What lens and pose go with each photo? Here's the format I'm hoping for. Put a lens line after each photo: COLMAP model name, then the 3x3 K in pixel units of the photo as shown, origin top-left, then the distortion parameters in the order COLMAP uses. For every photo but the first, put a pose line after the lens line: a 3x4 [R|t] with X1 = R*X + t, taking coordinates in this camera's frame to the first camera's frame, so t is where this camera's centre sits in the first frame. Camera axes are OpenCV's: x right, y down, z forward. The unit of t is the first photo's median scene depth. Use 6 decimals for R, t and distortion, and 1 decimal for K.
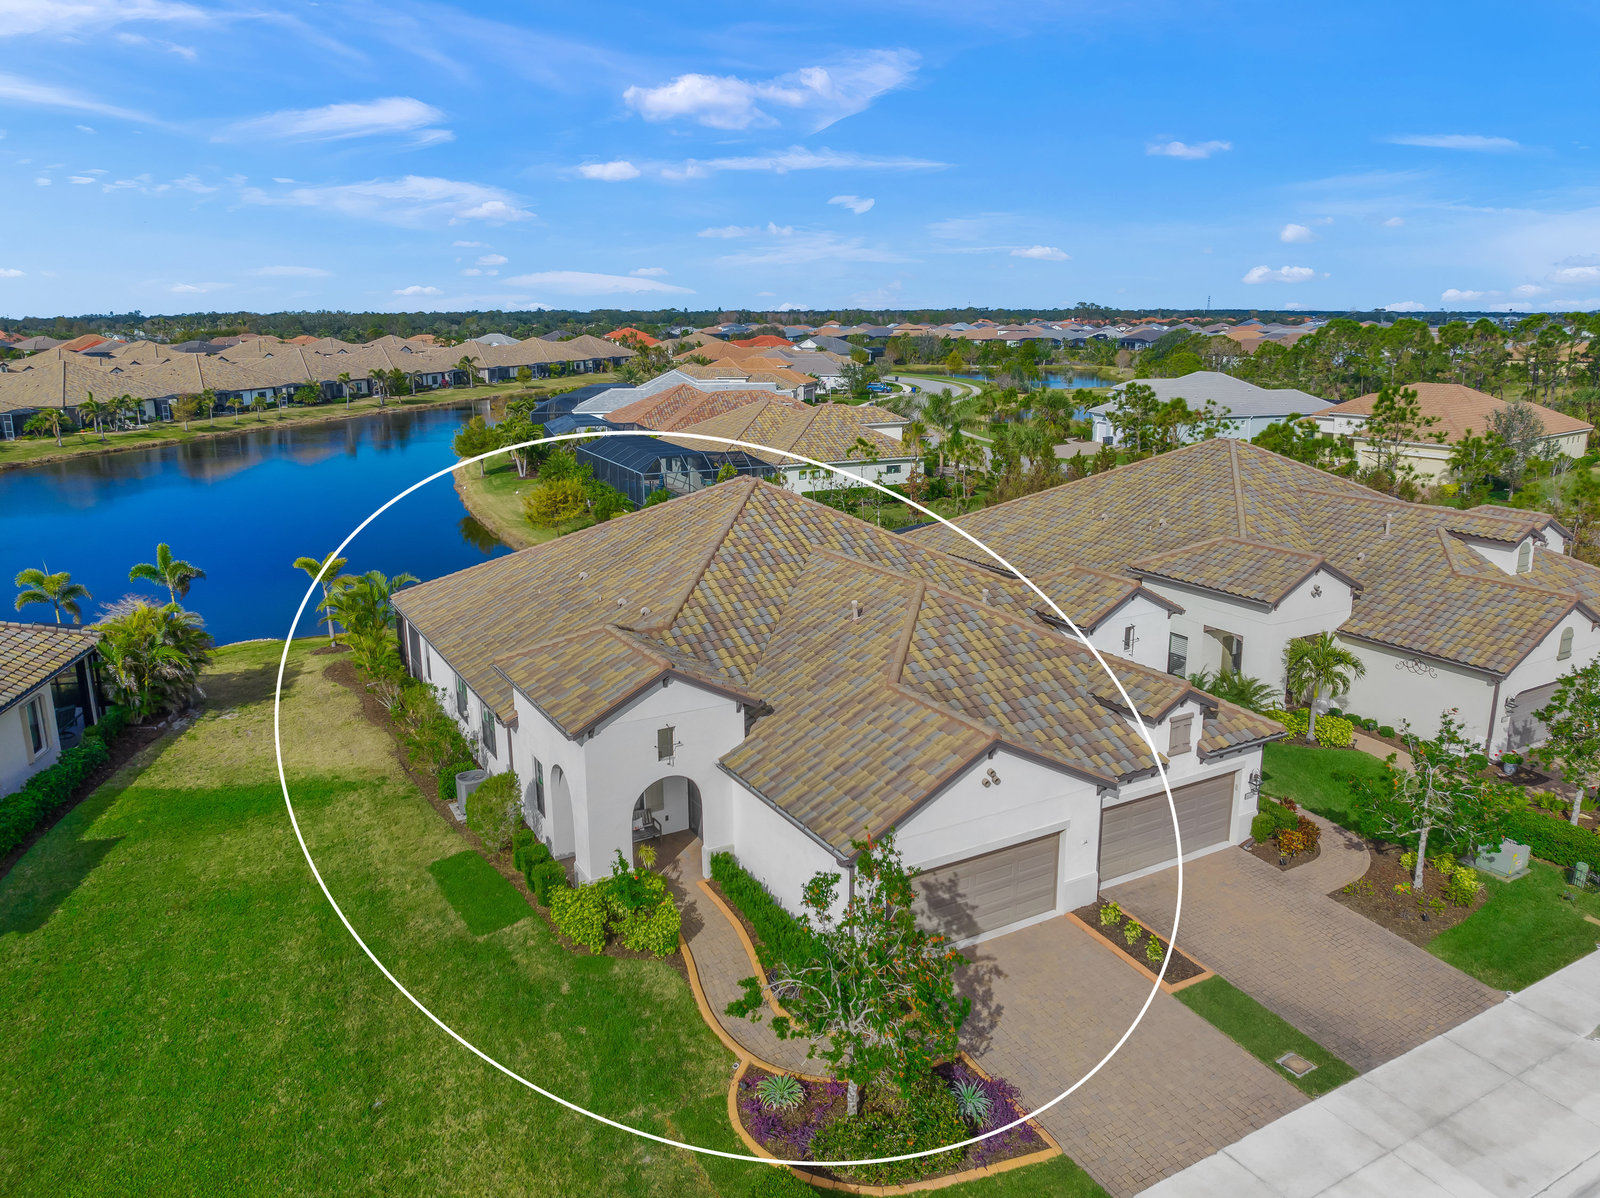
lens RADIAL K [[1170.3, 0, 801.3], [0, 1170.3, 560.5], [0, 0, 1]] dist [-0.037829, 0.001979]
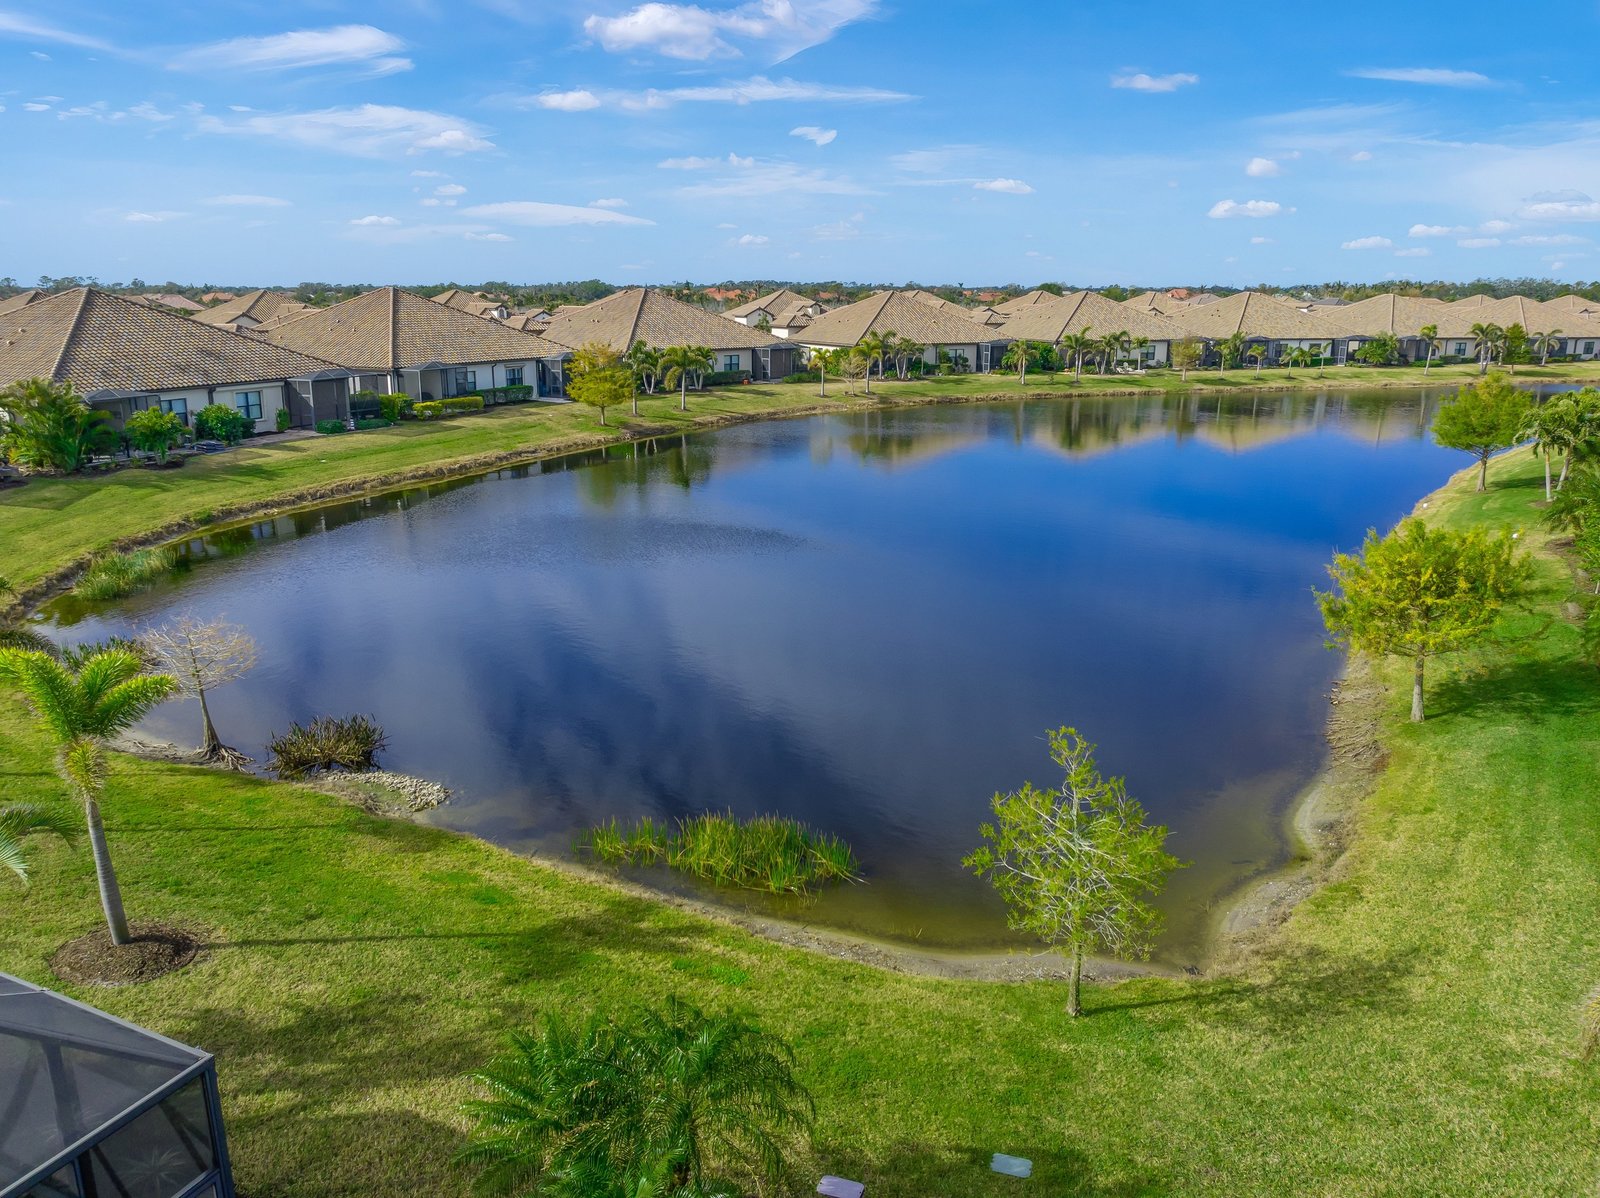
lens RADIAL K [[1141.6, 0, 789.1], [0, 1141.6, 615.6], [0, 0, 1]] dist [-0.036372, 0.001400]
pose [[0.578304, 0.246564, -0.777670, -0.210956], [-0.178318, 0.968389, 0.174429, -0.210375], [0.796095, 0.037799, 0.603990, 1.503988]]
